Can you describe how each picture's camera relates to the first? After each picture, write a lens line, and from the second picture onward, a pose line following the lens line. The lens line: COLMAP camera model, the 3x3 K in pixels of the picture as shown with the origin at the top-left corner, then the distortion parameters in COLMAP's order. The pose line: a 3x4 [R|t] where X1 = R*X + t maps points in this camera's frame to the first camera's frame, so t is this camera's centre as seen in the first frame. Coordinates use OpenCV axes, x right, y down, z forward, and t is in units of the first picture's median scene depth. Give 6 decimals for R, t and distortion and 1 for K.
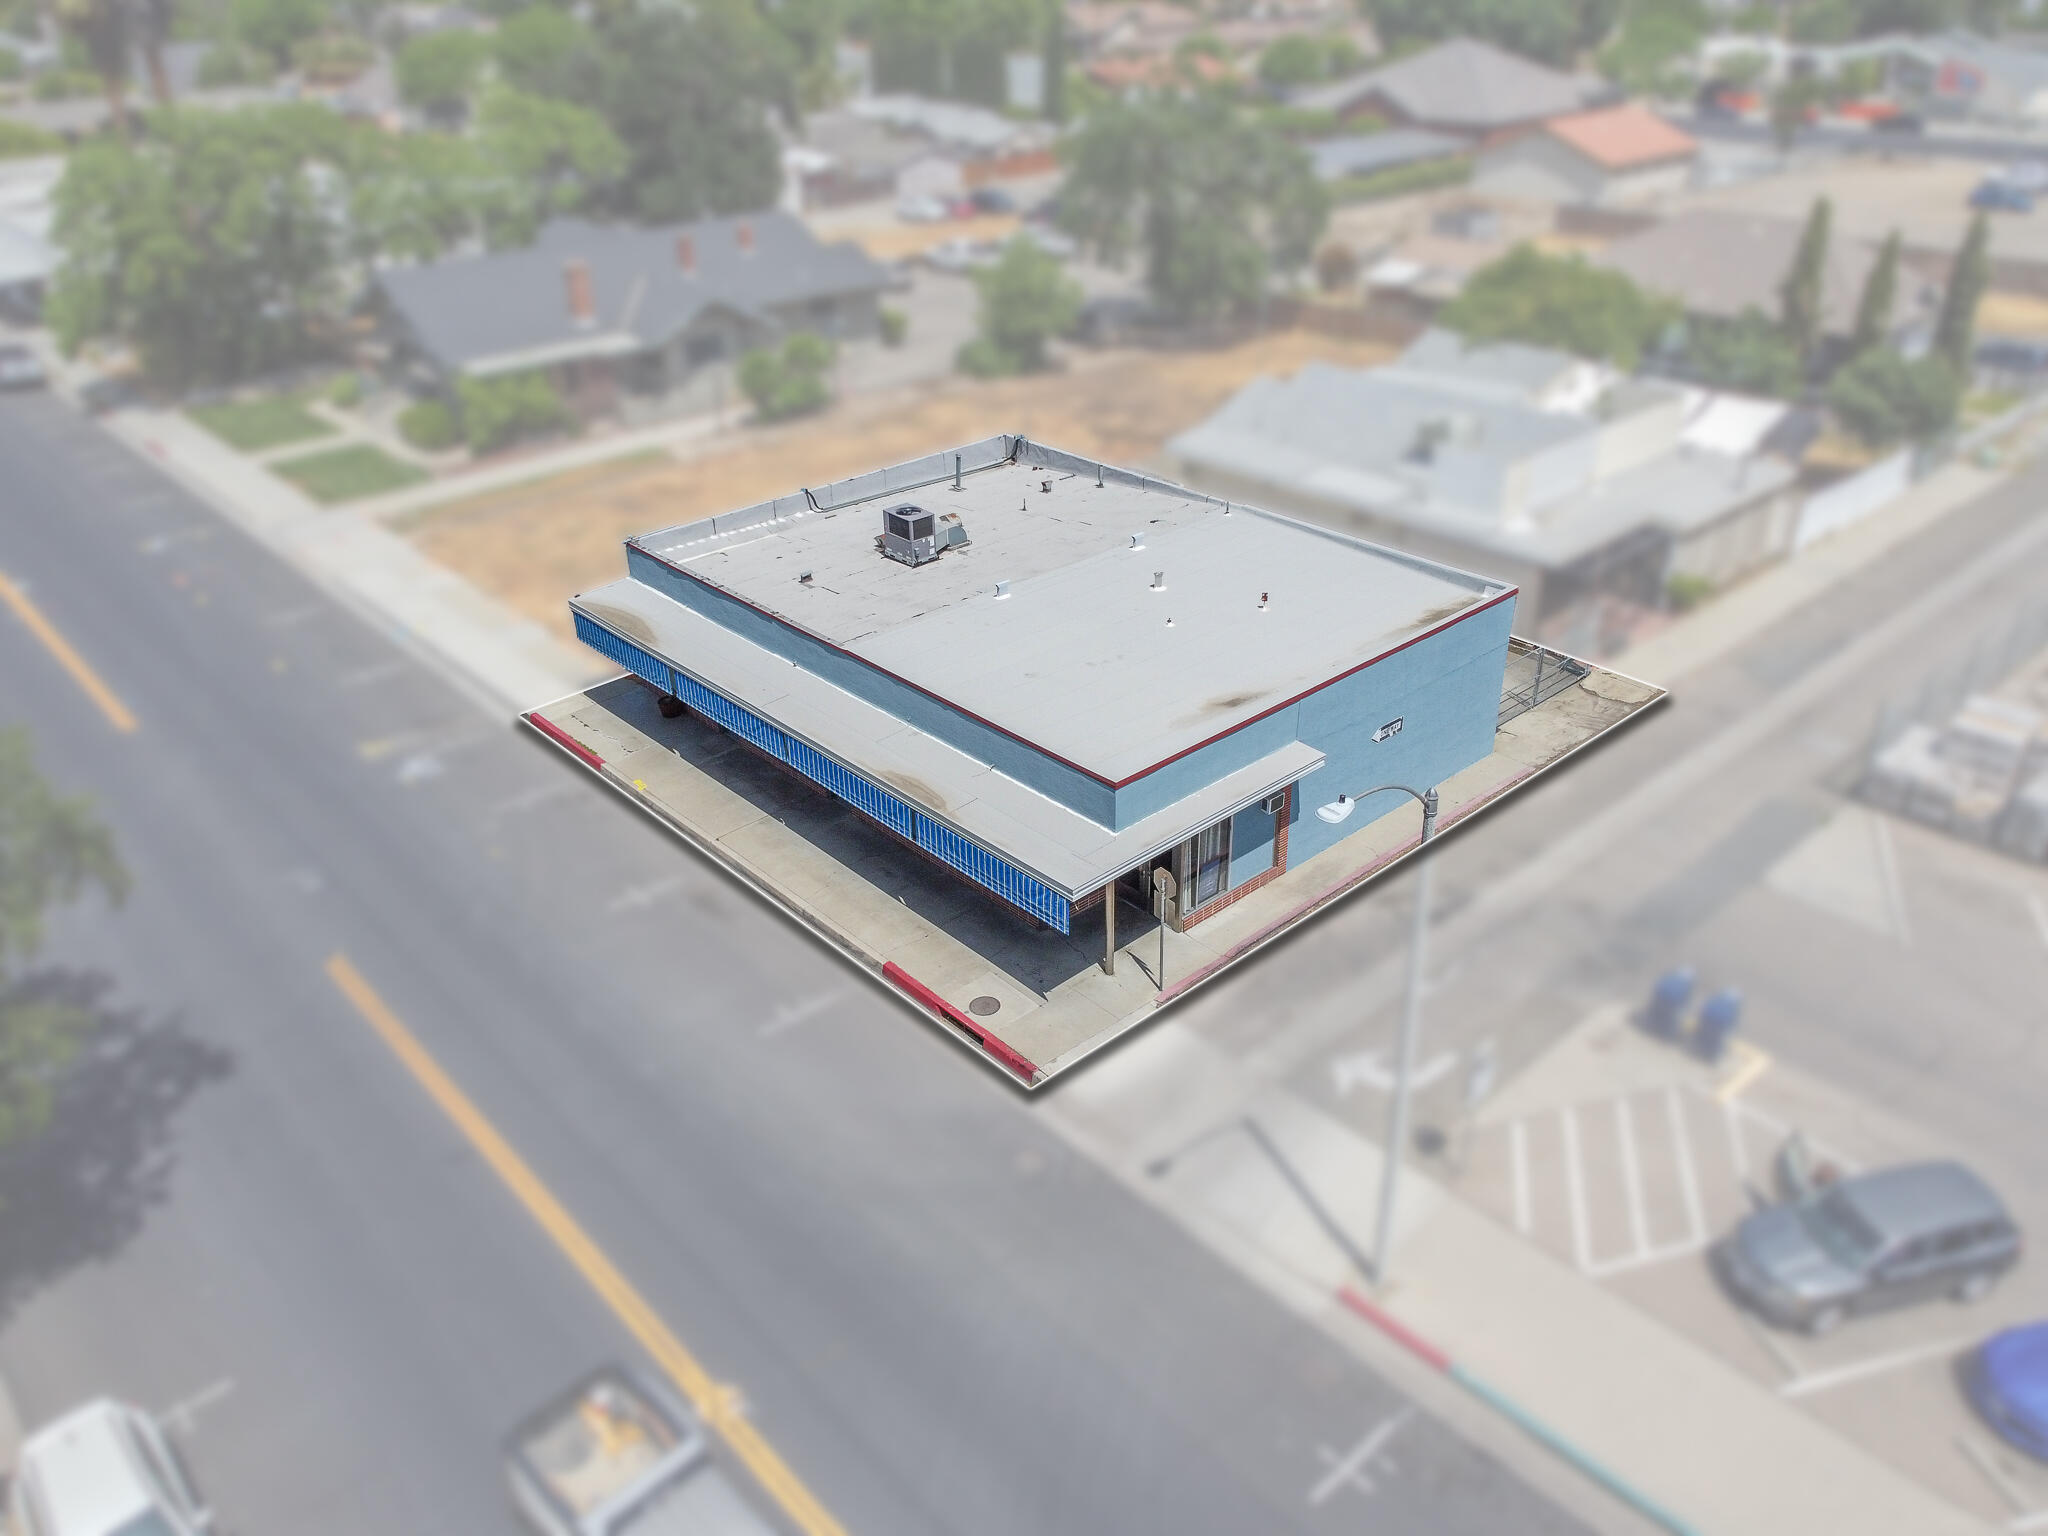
lens RADIAL K [[1542.8, 0, 1016.9], [0, 1542.8, 751.9], [0, 0, 1]] dist [-0.002177, -0.003312]
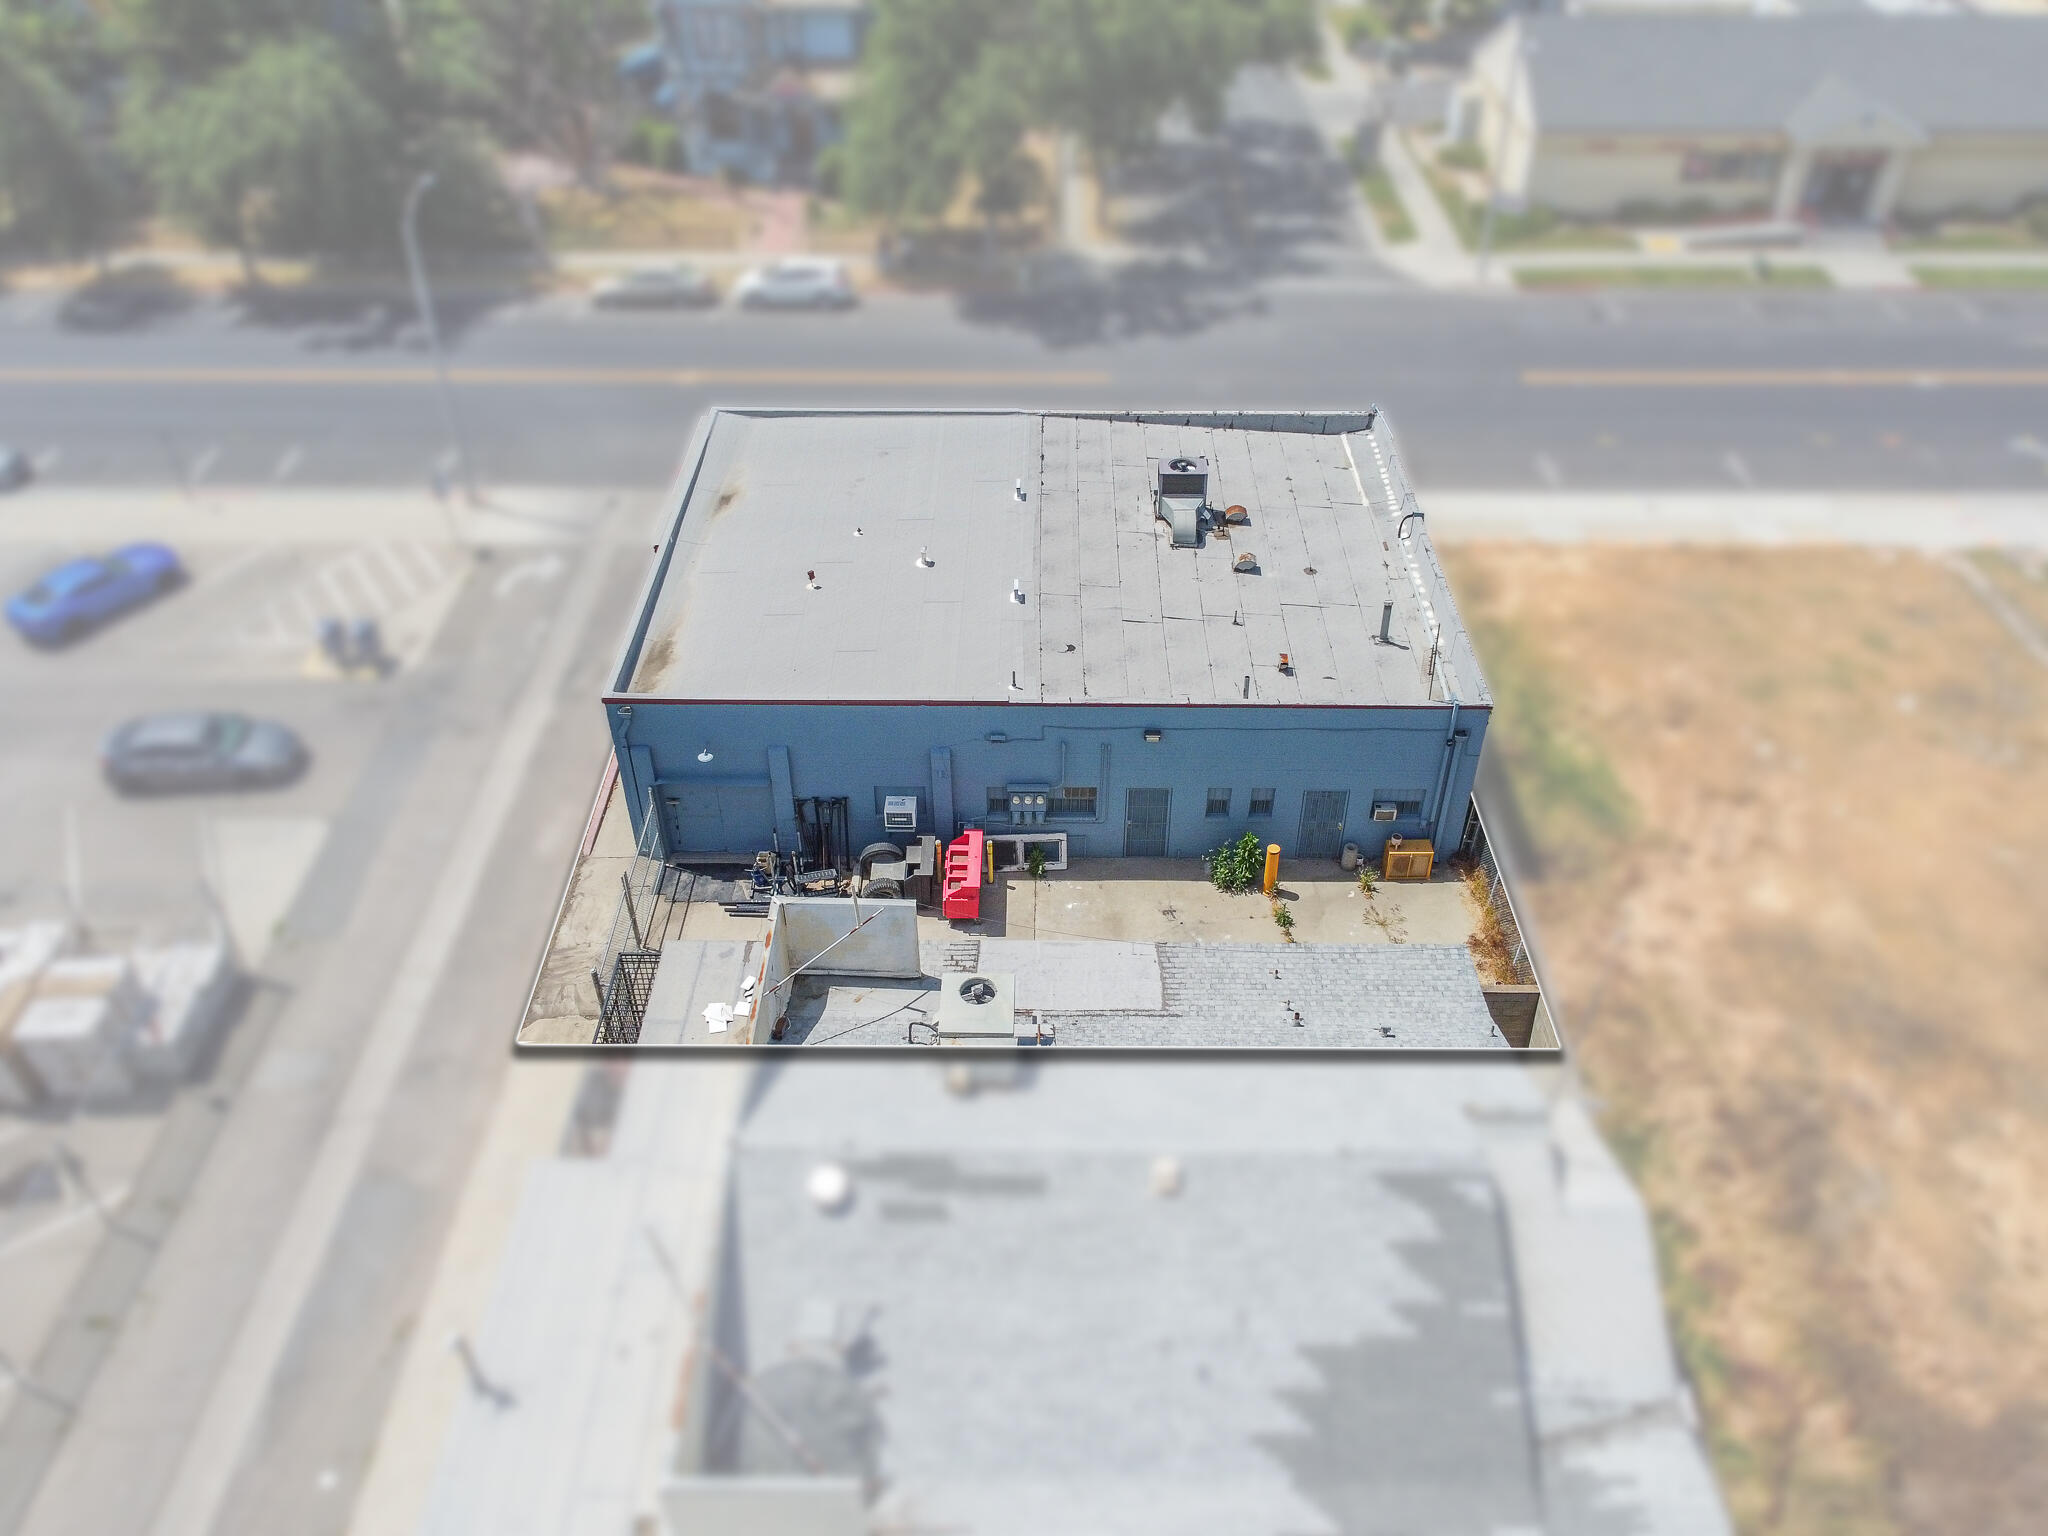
lens RADIAL K [[1548.5, 0, 1019.2], [0, 1548.5, 757.1], [0, 0, 1]] dist [-0.005567, -0.010625]
pose [[-0.676944, 0.477583, -0.560055, 0.707385], [-0.331407, 0.481641, 0.811290, -0.925811], [0.657203, 0.734804, -0.167770, 1.398428]]
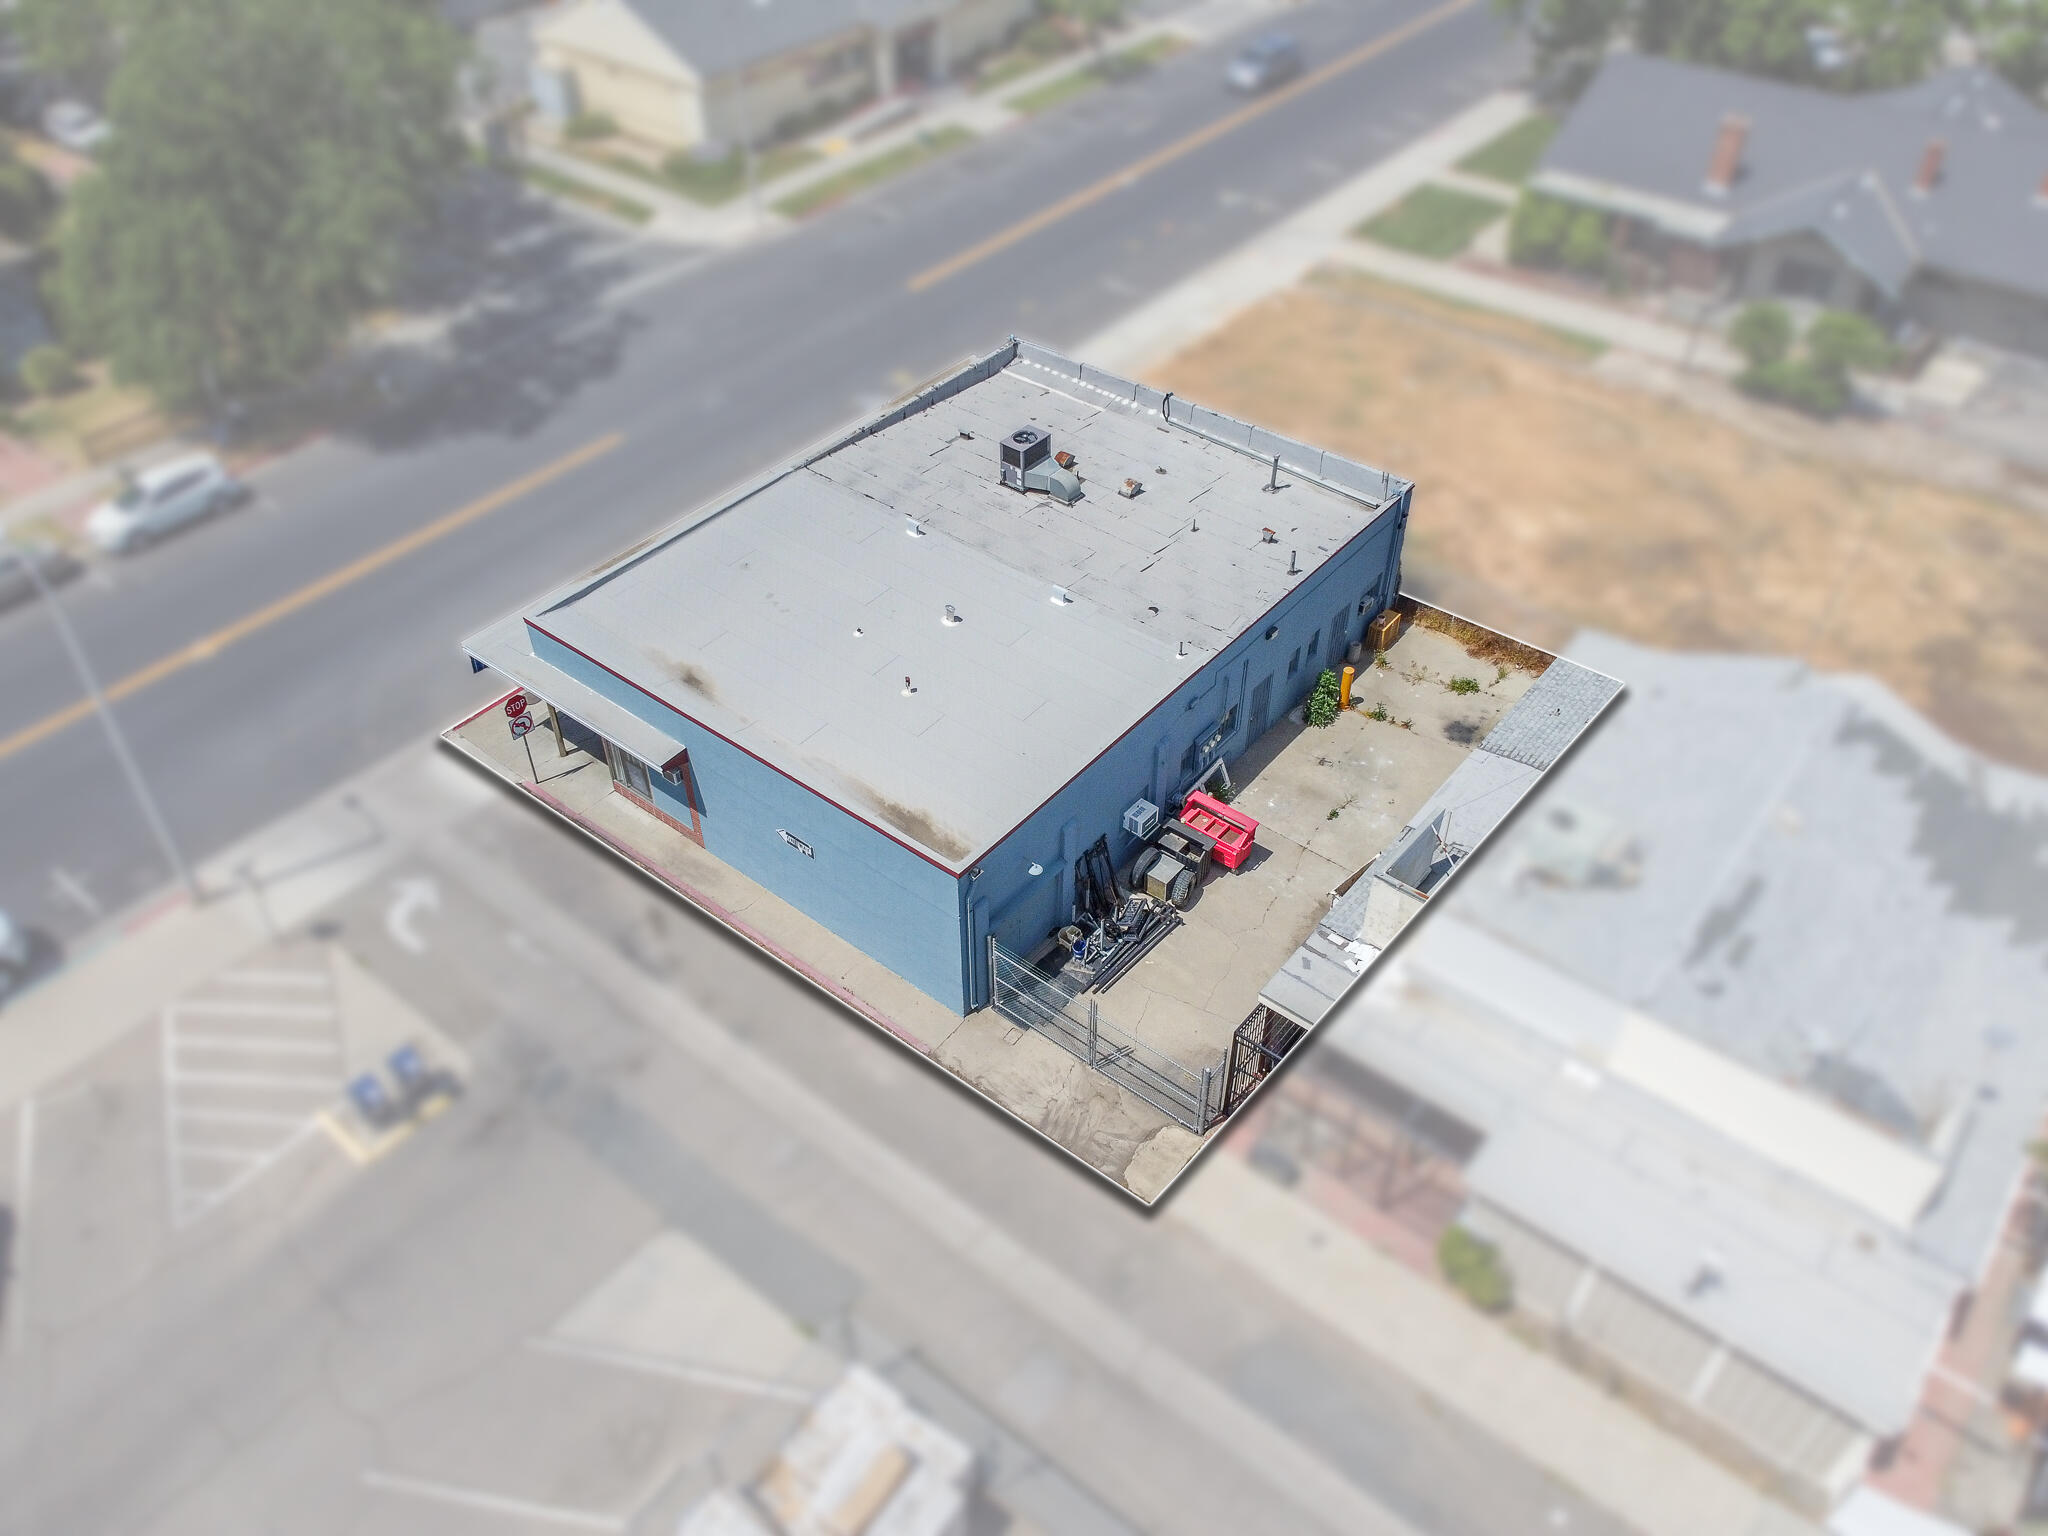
lens RADIAL K [[1564.9, 0, 1025.7], [0, 1564.9, 731.2], [0, 0, 1]] dist [-0.011802, -0.006743]
pose [[0.161290, 0.657522, -0.735969, 0.939436], [-0.465552, 0.708237, 0.530719, -0.650019], [0.870200, 0.257032, 0.420342, 0.699140]]
